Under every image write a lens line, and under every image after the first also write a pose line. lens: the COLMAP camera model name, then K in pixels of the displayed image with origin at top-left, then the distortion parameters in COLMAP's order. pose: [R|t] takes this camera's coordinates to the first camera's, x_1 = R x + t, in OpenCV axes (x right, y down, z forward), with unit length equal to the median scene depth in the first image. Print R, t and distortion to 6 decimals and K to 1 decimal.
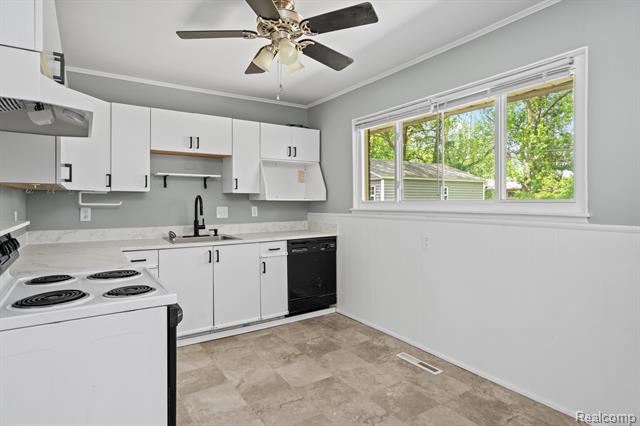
lens RADIAL K [[388.2, 0, 320.3], [0, 388.2, 198.9], [0, 0, 1]] dist [-0.000634, -0.000426]
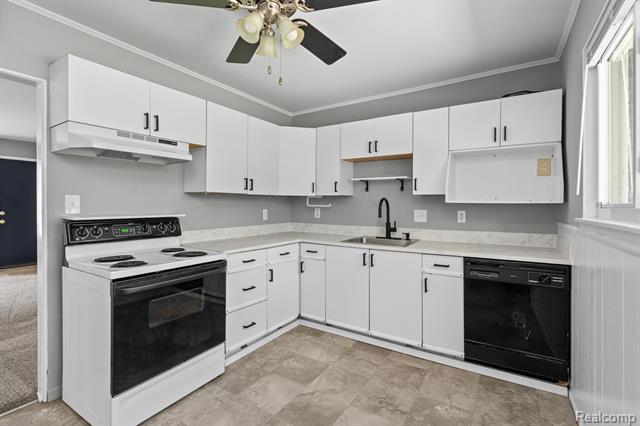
lens RADIAL K [[304.2, 0, 318.2], [0, 304.2, 205.4], [0, 0, 1]] dist [0.000571, -0.000006]
pose [[0.362181, 0.006394, -0.932086, 0.363655], [-0.000395, 0.999977, 0.006706, 0.005064], [0.932108, -0.002061, 0.362176, 0.551620]]
